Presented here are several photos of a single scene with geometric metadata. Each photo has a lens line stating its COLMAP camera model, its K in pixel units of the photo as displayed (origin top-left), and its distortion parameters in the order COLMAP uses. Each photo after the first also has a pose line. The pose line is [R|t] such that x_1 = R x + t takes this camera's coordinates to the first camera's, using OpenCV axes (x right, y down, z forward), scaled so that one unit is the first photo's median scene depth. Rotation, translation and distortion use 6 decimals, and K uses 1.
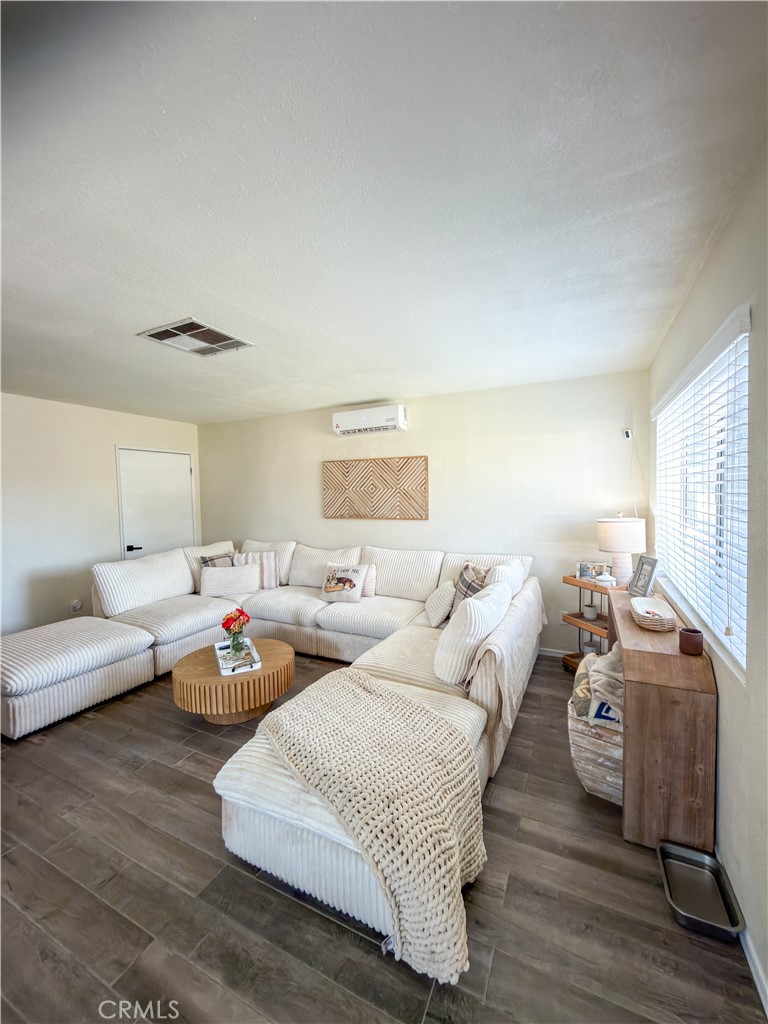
lens RADIAL K [[408.0, 0, 386.9], [0, 408.0, 510.1], [0, 0, 1]] dist [-0.000504, 0.000426]
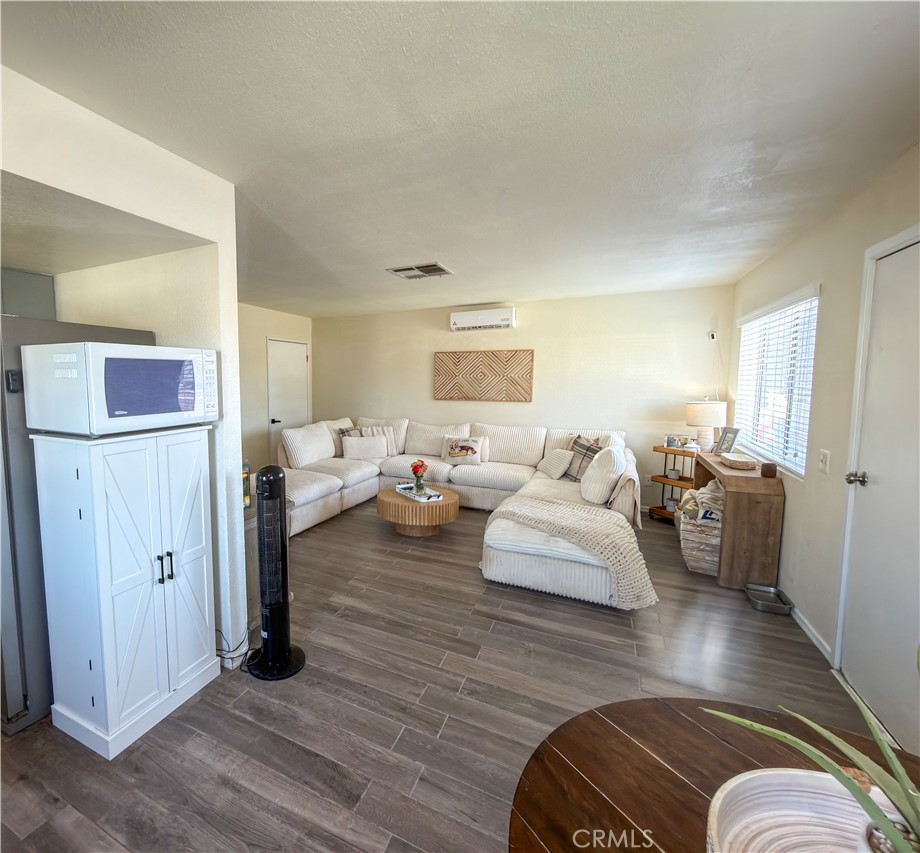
lens RADIAL K [[442.0, 0, 364.2], [0, 442.0, 420.7], [0, 0, 1]] dist [0.002523, -0.000337]
pose [[0.998149, 0.022471, -0.056517, -0.416933], [-0.019693, 0.998593, 0.049241, 0.031527], [0.057544, -0.048036, 0.997187, -0.460061]]
